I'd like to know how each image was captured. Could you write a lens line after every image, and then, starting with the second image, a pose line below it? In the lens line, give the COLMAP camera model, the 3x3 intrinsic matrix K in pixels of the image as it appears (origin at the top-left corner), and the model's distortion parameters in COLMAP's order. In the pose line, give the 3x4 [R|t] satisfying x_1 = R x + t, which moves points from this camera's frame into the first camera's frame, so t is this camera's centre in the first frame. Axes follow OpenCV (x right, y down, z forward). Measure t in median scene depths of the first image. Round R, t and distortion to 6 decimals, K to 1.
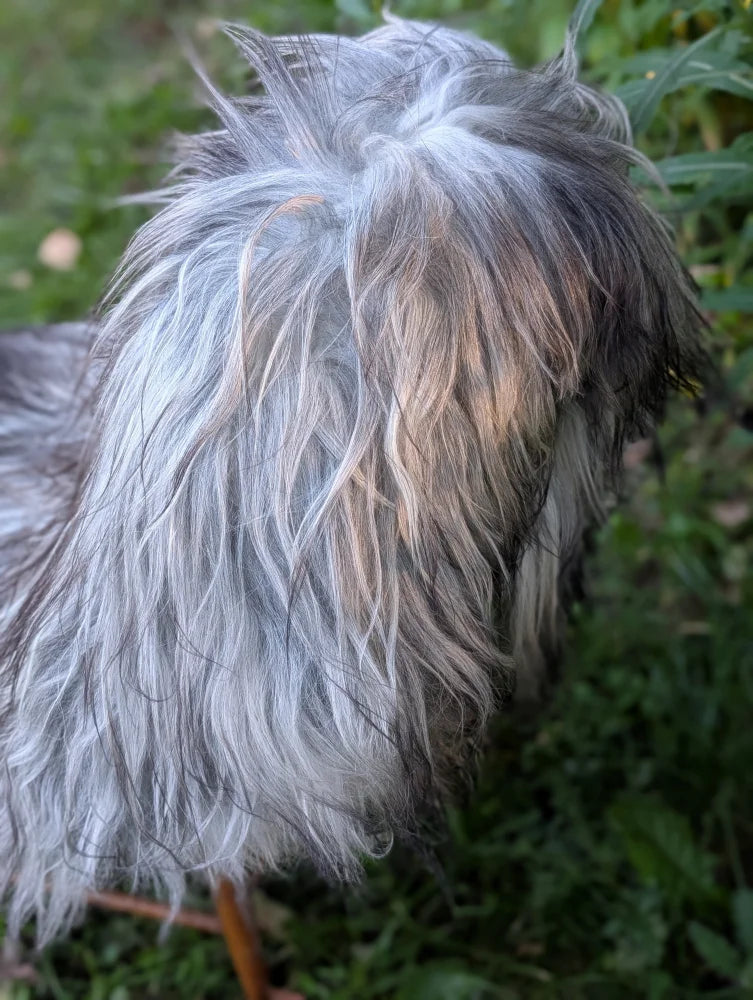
lens RADIAL K [[1457.0, 0, 356.6], [0, 1457.0, 502.0], [0, 0, 1]] dist [0.252575, -0.964138]
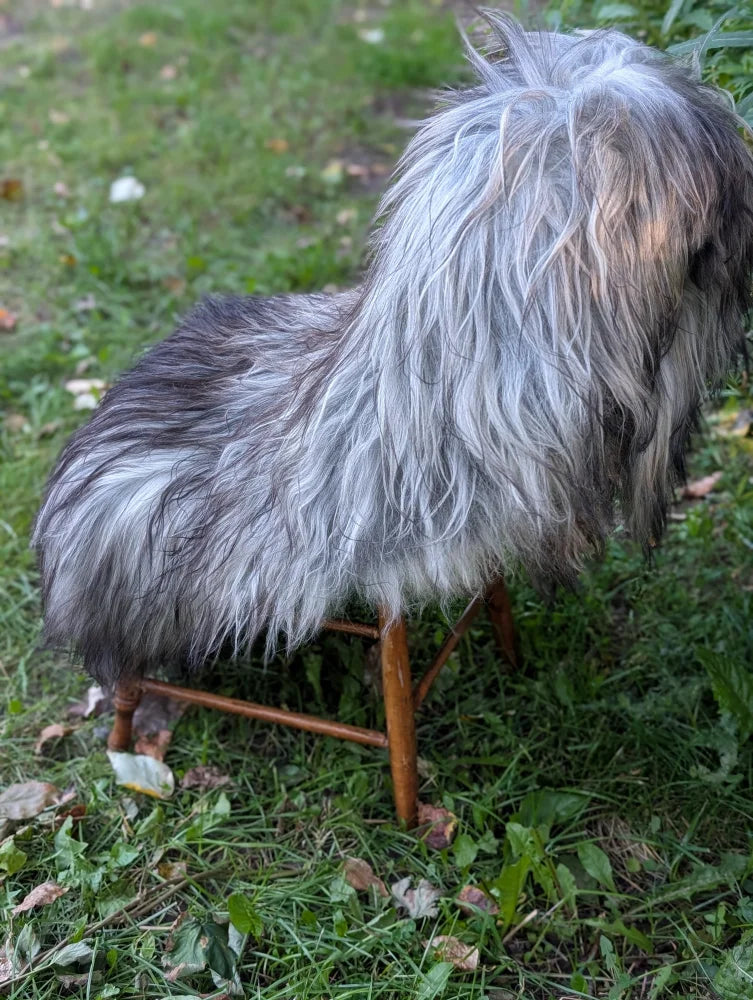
lens RADIAL K [[1457.0, 0, 356.6], [0, 1457.0, 502.0], [0, 0, 1]] dist [0.252575, -0.964138]
pose [[0.997507, 0.067602, -0.020232, -0.176187], [-0.070383, 0.973730, -0.216557, 0.605712], [0.005061, 0.217441, 0.976060, -0.484962]]
